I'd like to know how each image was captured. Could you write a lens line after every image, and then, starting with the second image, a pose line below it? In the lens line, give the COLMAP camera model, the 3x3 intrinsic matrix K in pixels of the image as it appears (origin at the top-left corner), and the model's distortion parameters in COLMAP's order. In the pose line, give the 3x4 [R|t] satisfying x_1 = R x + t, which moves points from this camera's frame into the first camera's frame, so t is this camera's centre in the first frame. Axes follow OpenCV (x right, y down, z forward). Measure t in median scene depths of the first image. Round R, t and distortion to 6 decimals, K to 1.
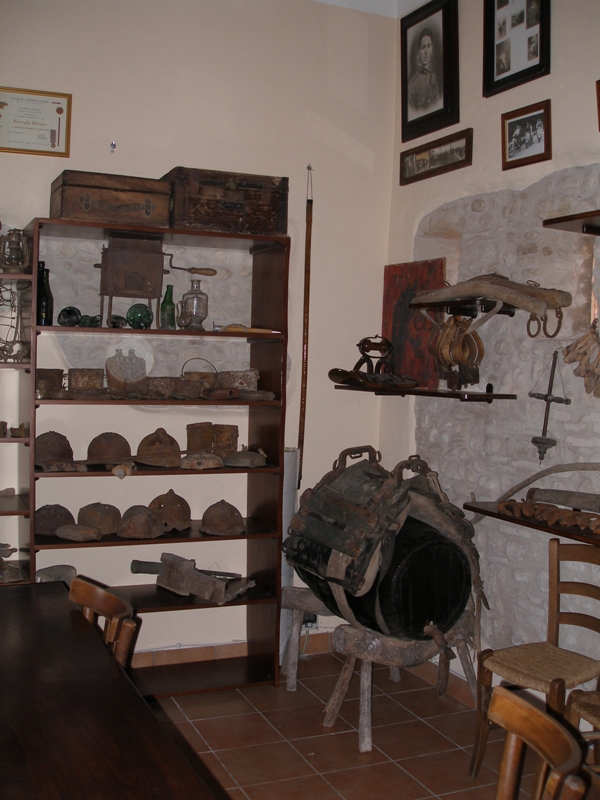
lens RADIAL K [[907.1, 0, 298.9], [0, 907.1, 394.4], [0, 0, 1]] dist [-0.151520, 0.000000]
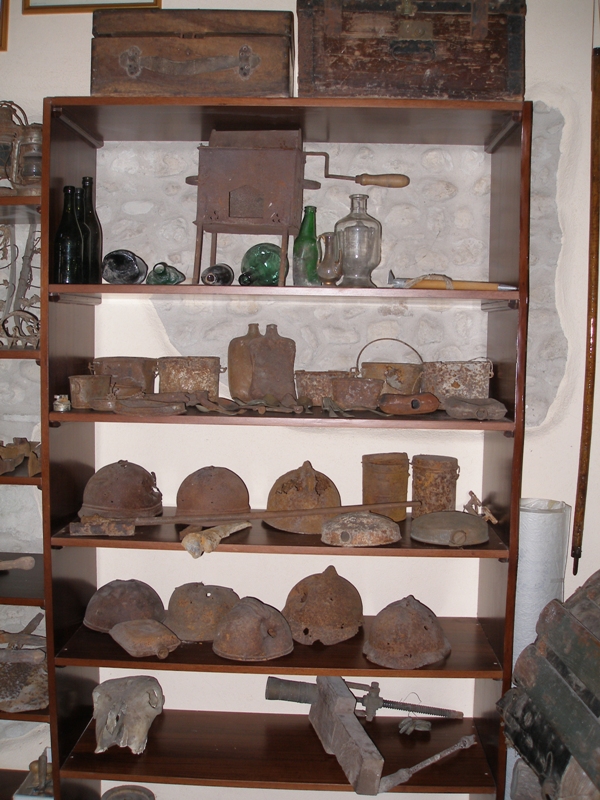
lens RADIAL K [[907.1, 0, 298.4], [0, 907.1, 396.4], [0, 0, 1]] dist [-0.151520, 0.000000]
pose [[0.899239, 0.022094, -0.436899, 0.093190], [-0.011474, 0.999571, 0.026934, -0.019663], [0.437307, -0.019207, 0.899107, 0.492859]]
